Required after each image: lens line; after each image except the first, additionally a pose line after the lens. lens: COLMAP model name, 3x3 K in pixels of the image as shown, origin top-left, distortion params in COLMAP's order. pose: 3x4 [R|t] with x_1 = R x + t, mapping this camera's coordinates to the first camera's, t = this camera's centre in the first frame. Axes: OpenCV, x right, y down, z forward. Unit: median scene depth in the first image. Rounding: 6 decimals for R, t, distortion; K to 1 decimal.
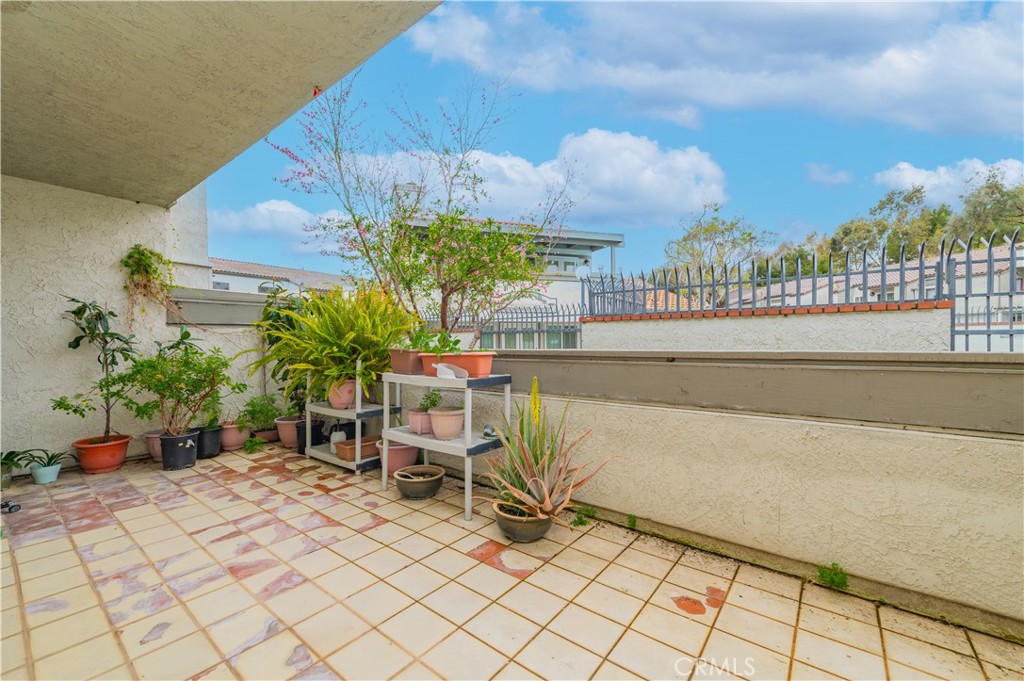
lens RADIAL K [[412.6, 0, 515.2], [0, 412.6, 337.6], [0, 0, 1]] dist [0.002303, 0.000027]
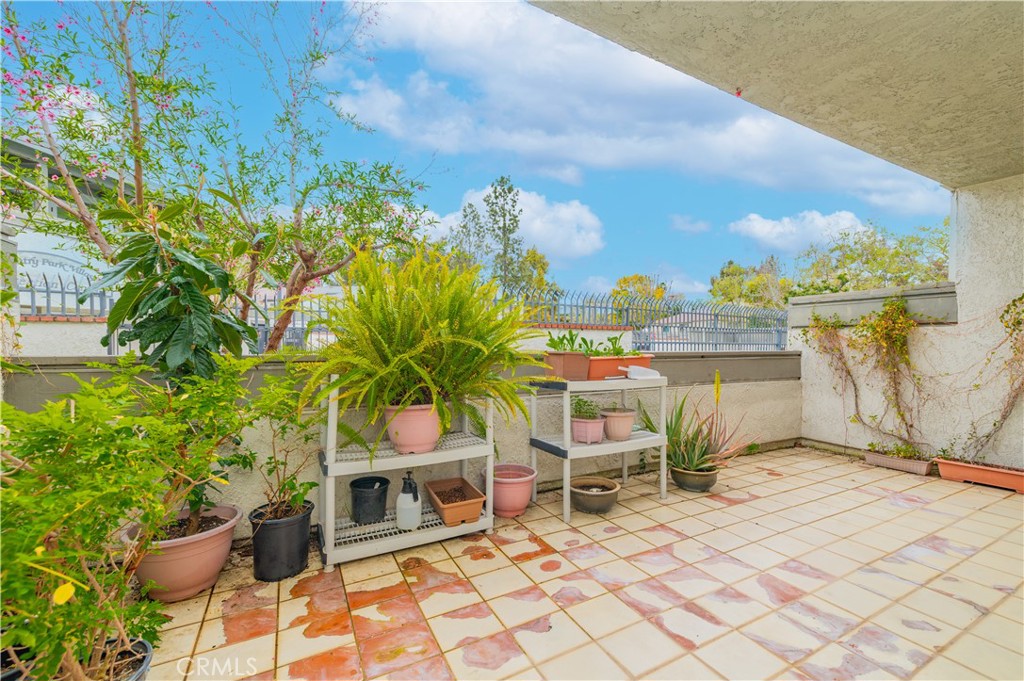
lens RADIAL K [[412.6, 0, 515.2], [0, 412.6, 337.6], [0, 0, 1]] dist [0.002303, 0.000027]
pose [[0.409448, 0.023256, 0.912037, -1.190510], [-0.018511, 0.999681, -0.017181, 0.014157], [-0.912146, -0.009849, 0.409748, 0.797762]]
